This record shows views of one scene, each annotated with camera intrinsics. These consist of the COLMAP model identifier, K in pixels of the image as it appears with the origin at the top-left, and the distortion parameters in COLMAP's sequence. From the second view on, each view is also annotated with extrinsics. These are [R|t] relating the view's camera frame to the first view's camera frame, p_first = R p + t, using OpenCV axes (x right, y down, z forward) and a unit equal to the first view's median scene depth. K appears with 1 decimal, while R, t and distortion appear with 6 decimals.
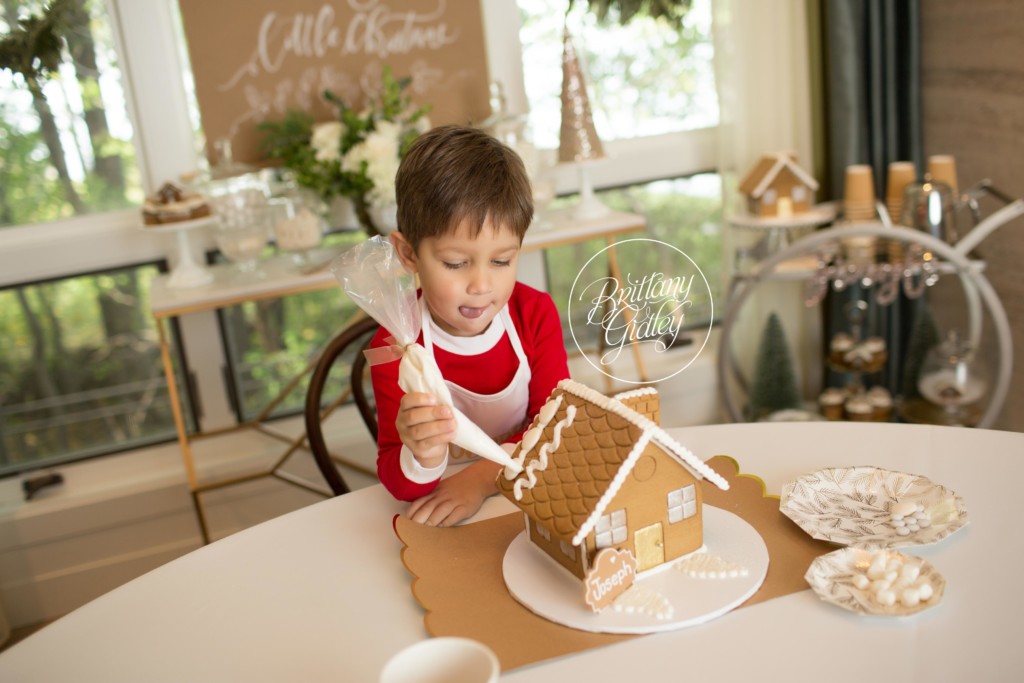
lens RADIAL K [[906.9, 0, 457.8], [0, 906.9, 325.8], [0, 0, 1]] dist [-0.071566, 0.014460]
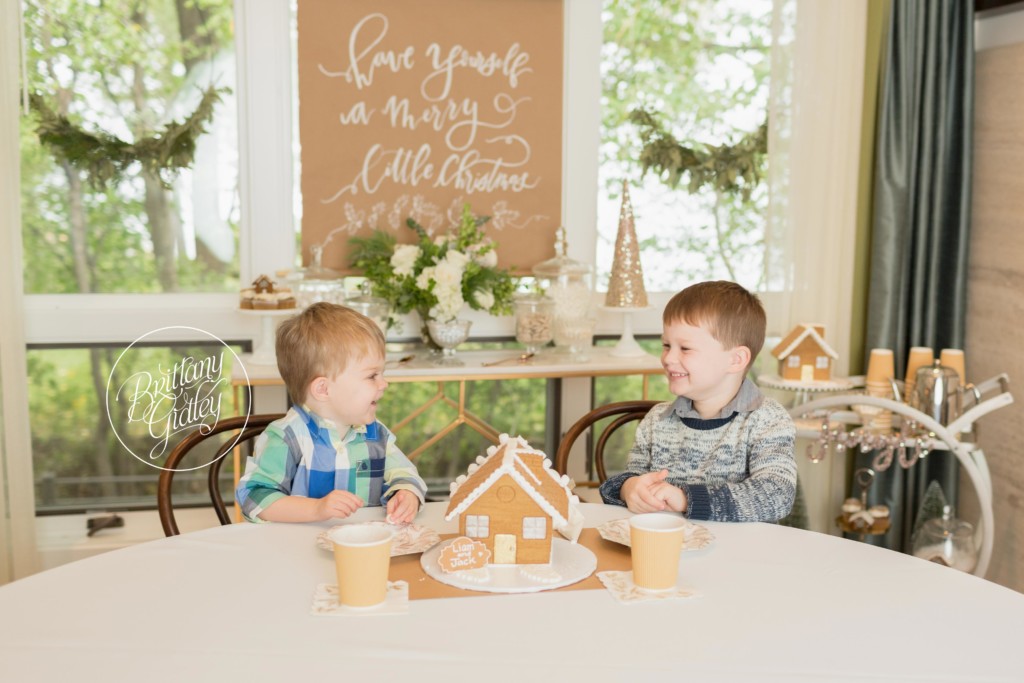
lens RADIAL K [[1103.3, 0, 560.3], [0, 1103.3, 345.7], [0, 0, 1]] dist [-0.001543, -0.033978]
pose [[0.988730, 0.139775, -0.053627, 0.135642], [-0.145387, 0.981922, -0.121213, 0.044271], [0.035715, 0.127643, 0.991177, -0.363717]]
